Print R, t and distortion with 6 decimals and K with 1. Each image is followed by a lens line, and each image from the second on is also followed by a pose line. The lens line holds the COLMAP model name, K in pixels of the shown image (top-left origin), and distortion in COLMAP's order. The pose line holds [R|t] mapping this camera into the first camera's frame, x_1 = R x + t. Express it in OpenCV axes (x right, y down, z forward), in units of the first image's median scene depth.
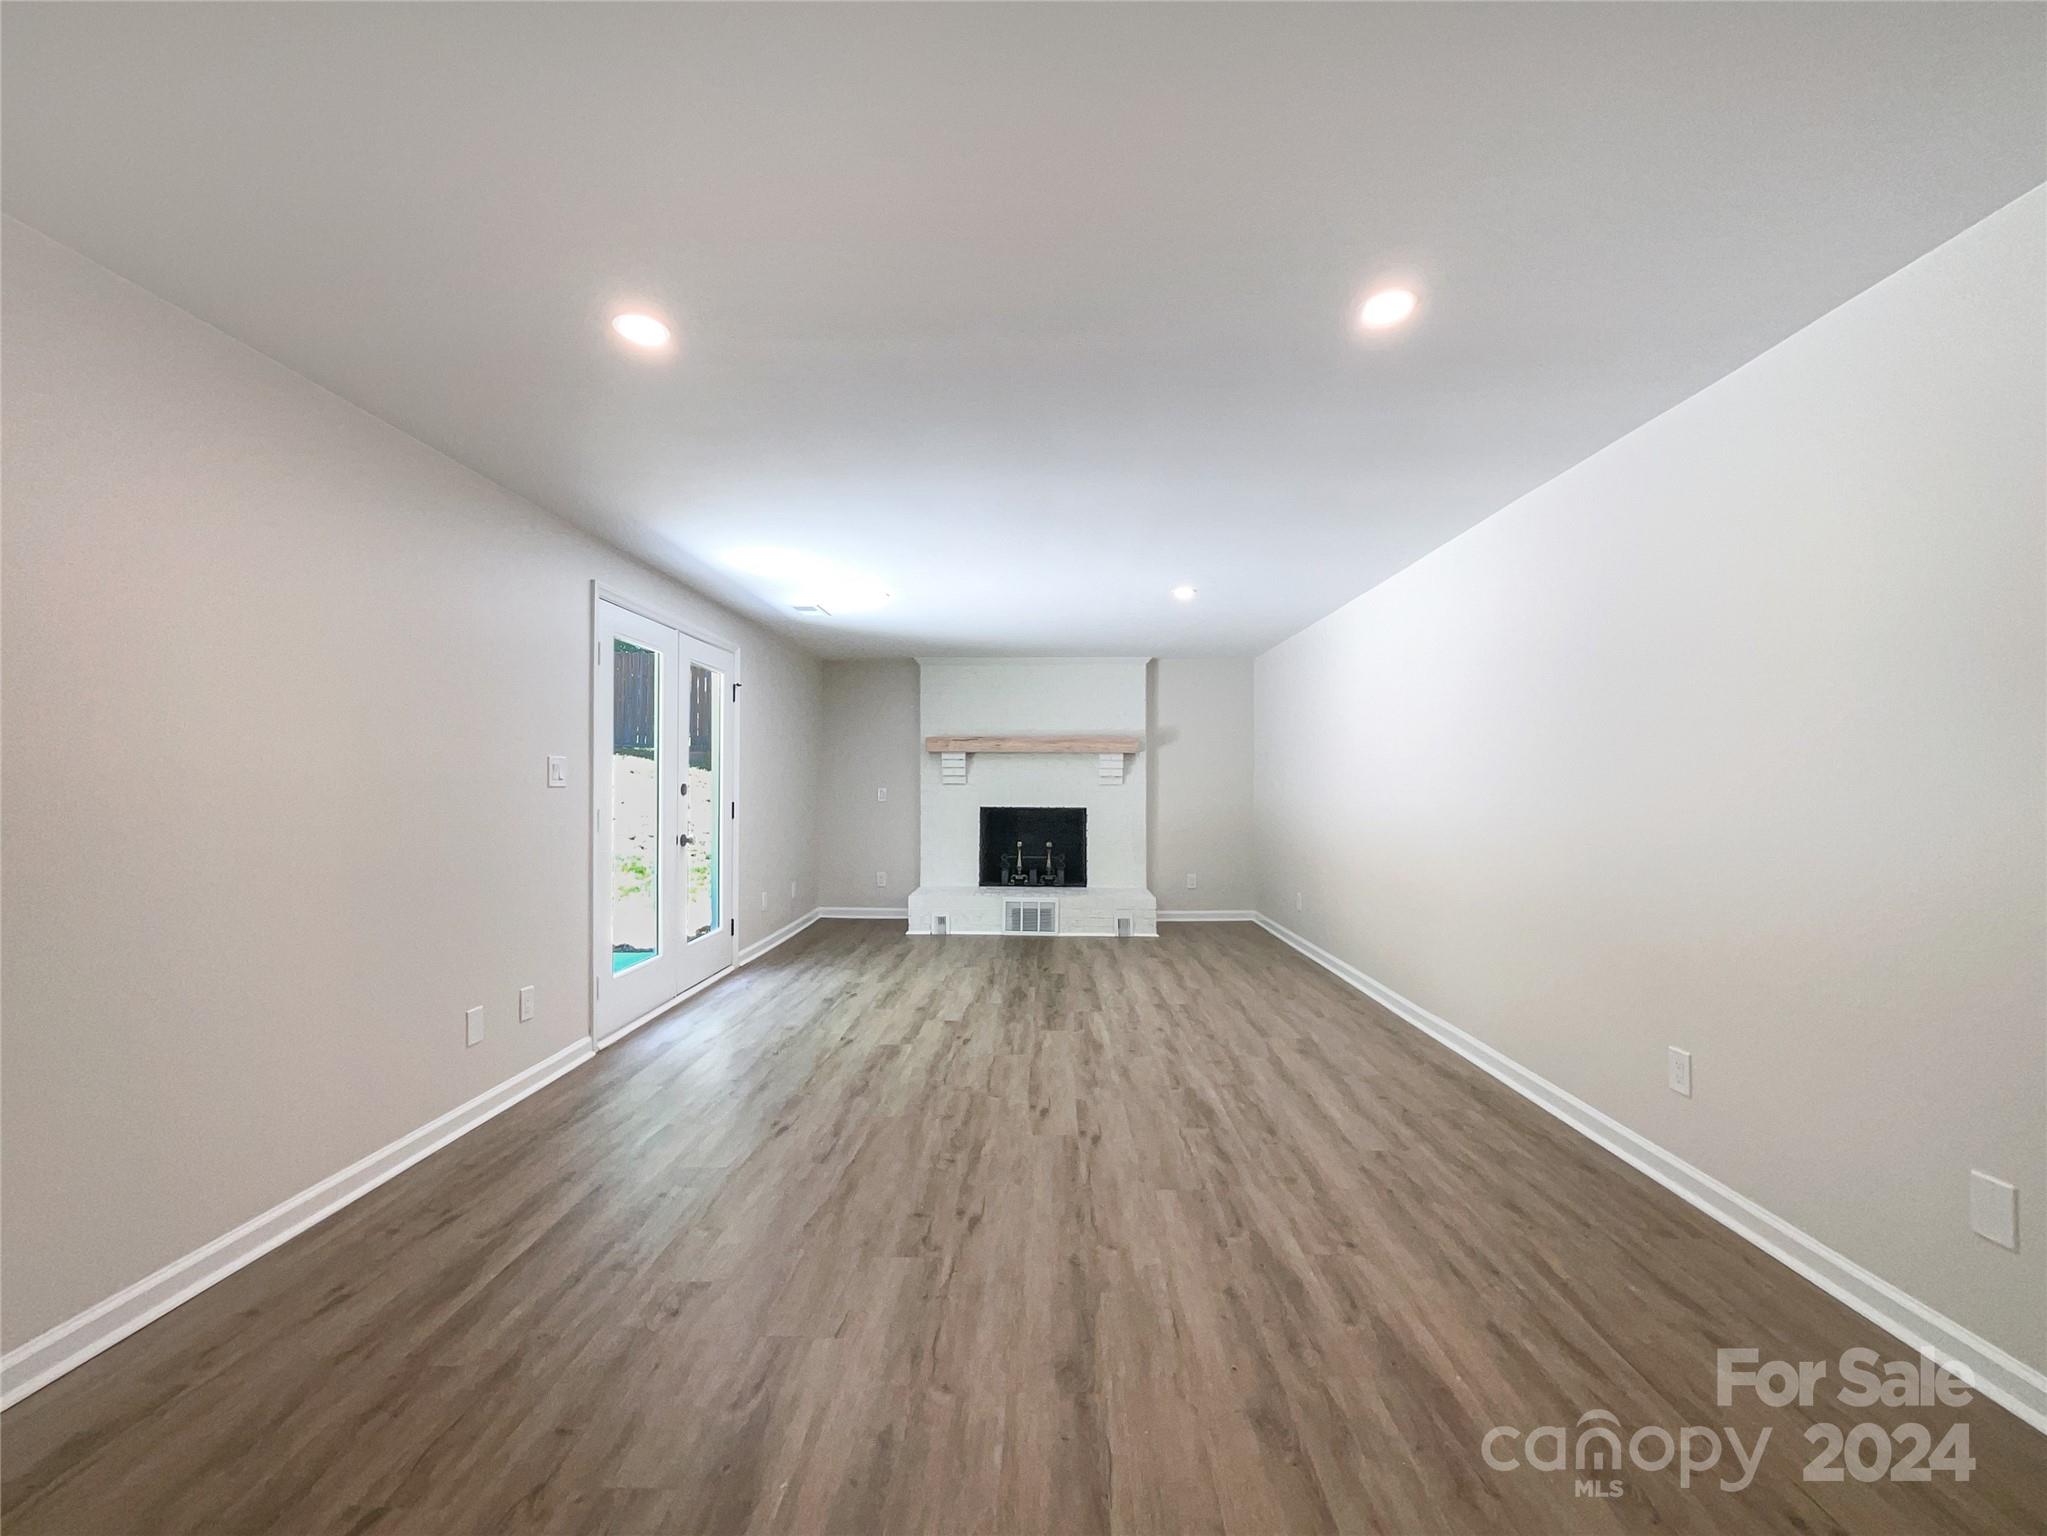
lens RADIAL K [[851.3, 0, 1028.3], [0, 851.3, 781.5], [0, 0, 1]] dist [0.000289, 0.000480]
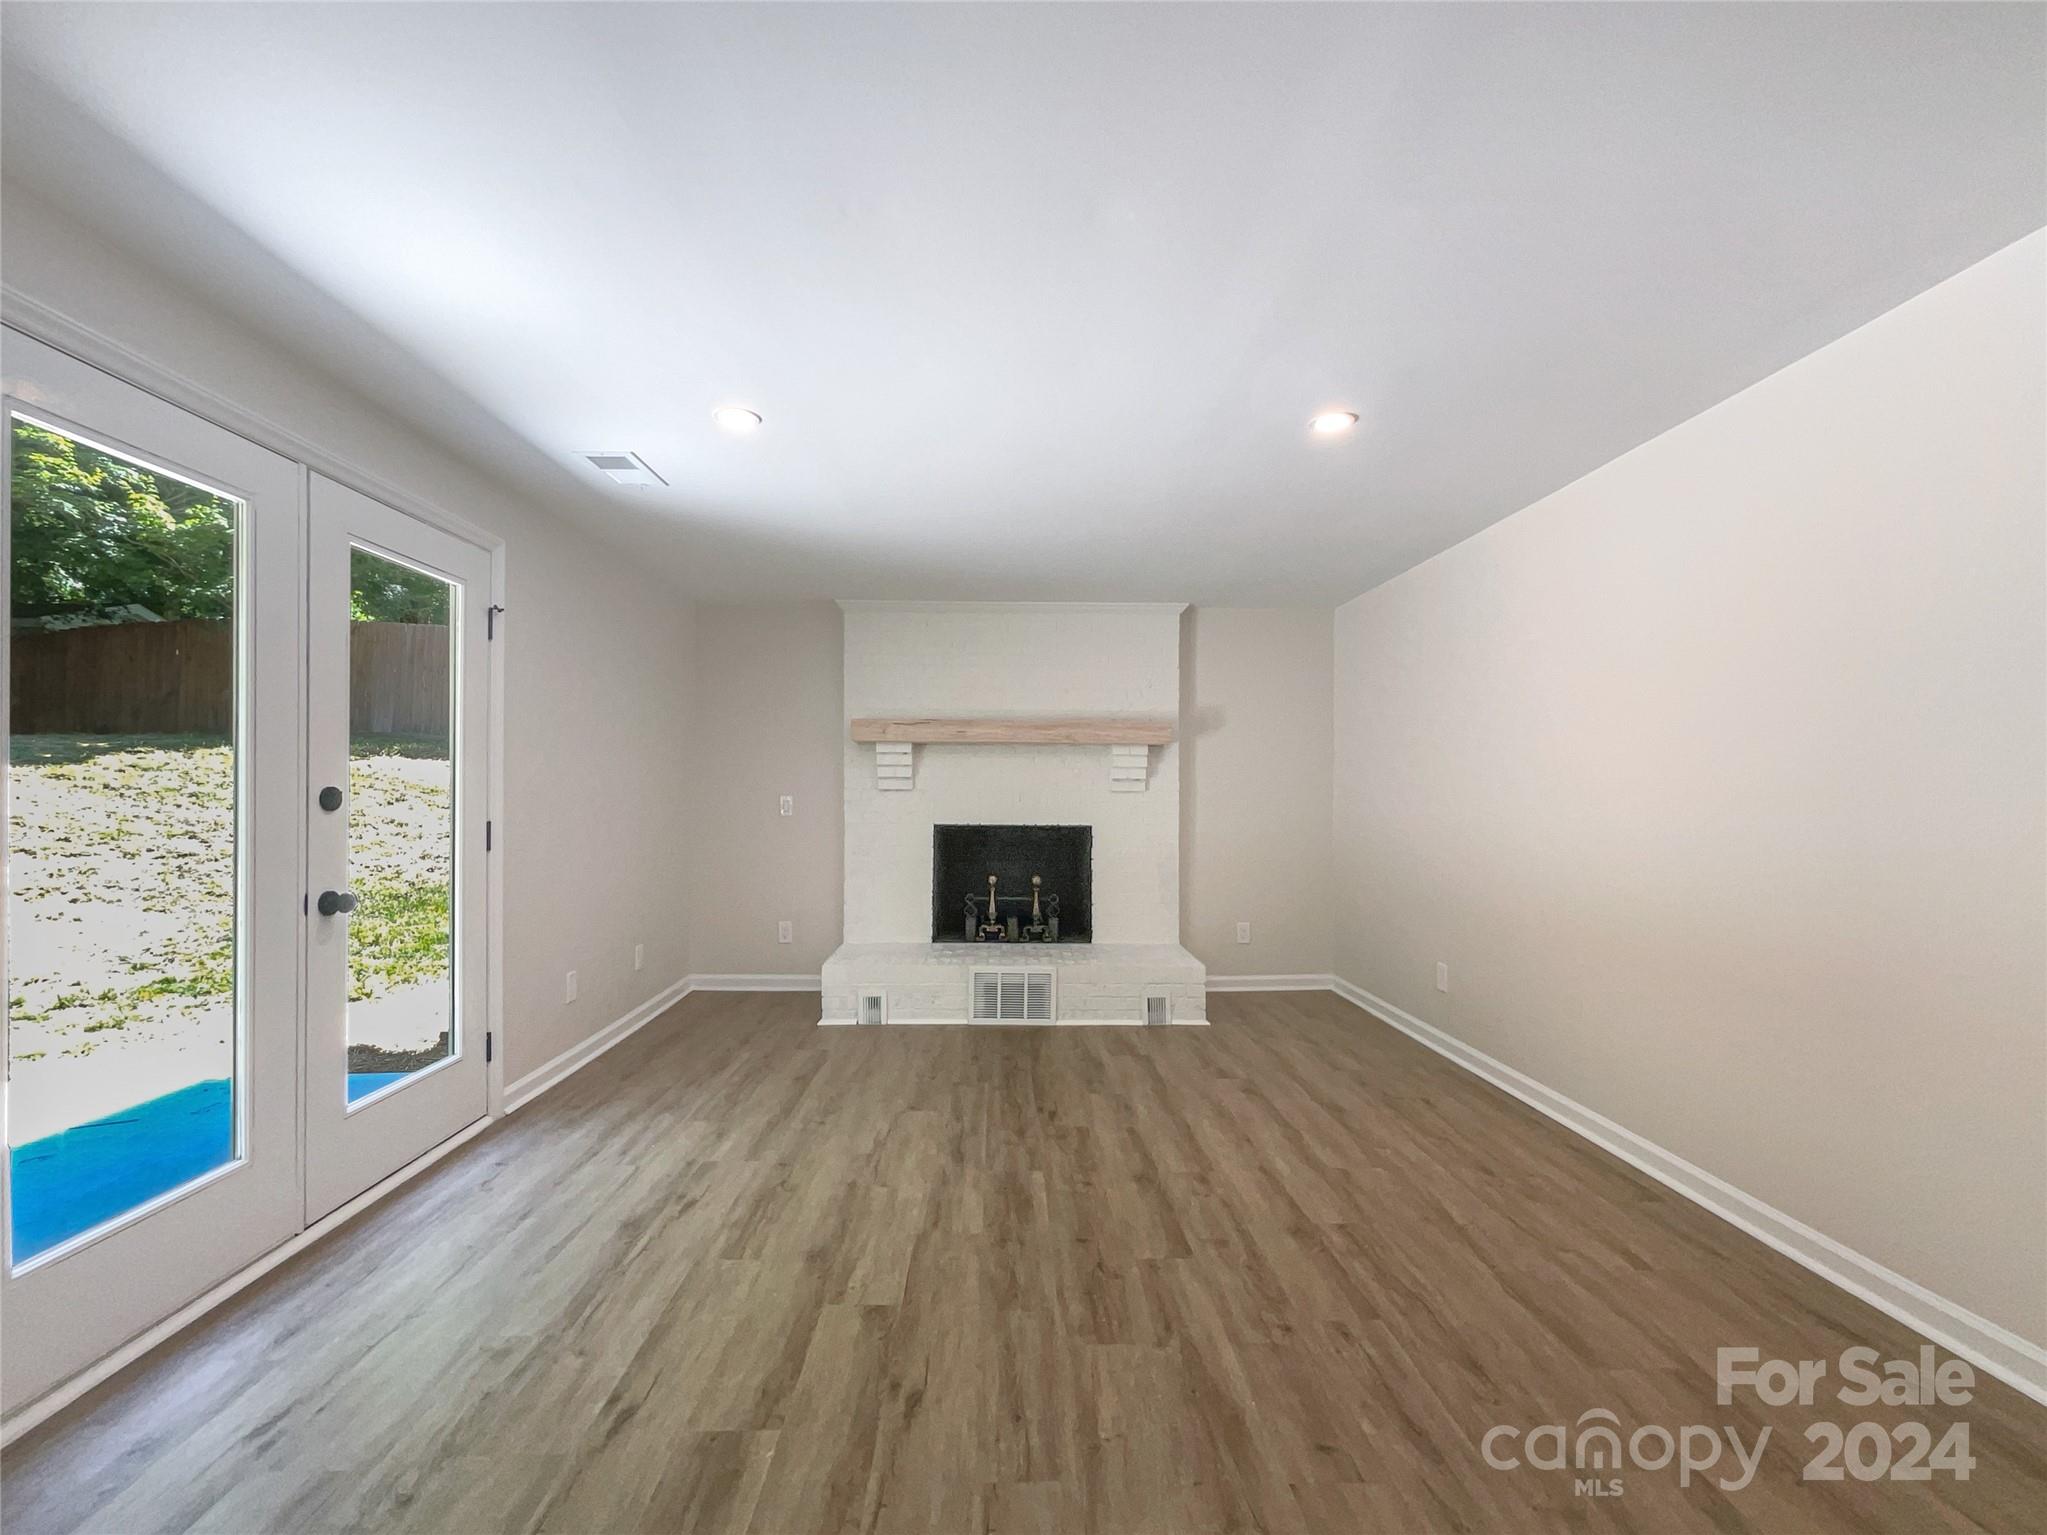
lens RADIAL K [[851.3, 0, 1028.3], [0, 851.3, 781.0], [0, 0, 1]] dist [0.000289, 0.000480]
pose [[0.998054, 0.002749, 0.062291, -0.025571], [-0.002204, 0.999959, -0.008826, 0.001499], [-0.062313, 0.008671, 0.998019, 0.343571]]
